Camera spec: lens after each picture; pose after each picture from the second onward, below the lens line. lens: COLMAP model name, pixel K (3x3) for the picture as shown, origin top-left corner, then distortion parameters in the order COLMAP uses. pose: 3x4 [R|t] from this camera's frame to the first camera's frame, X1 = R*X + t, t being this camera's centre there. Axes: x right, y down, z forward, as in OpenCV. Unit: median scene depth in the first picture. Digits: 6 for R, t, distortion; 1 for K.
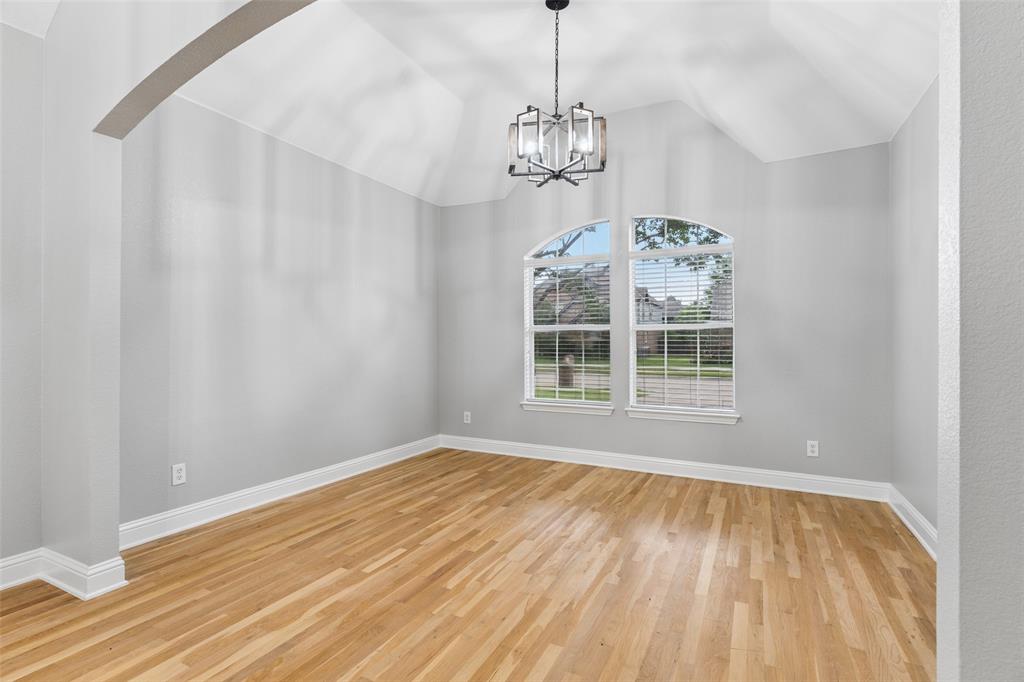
lens RADIAL K [[506.0, 0, 482.6], [0, 506.0, 340.4], [0, 0, 1]] dist [-0.001997, 0.000765]
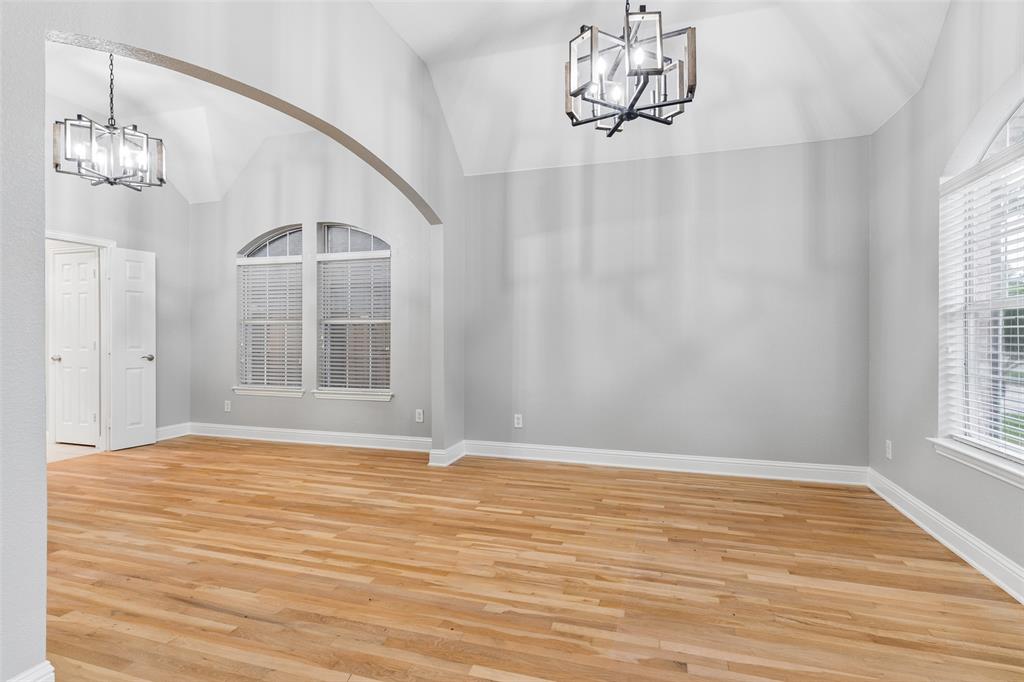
lens RADIAL K [[506.0, 0, 509.9], [0, 506.0, 339.3], [0, 0, 1]] dist [-0.001997, 0.000765]
pose [[0.186350, 0.006890, -0.982459, 0.817315], [0.004091, 0.999961, 0.007789, 0.007153], [0.982475, -0.005470, 0.186315, 0.641707]]
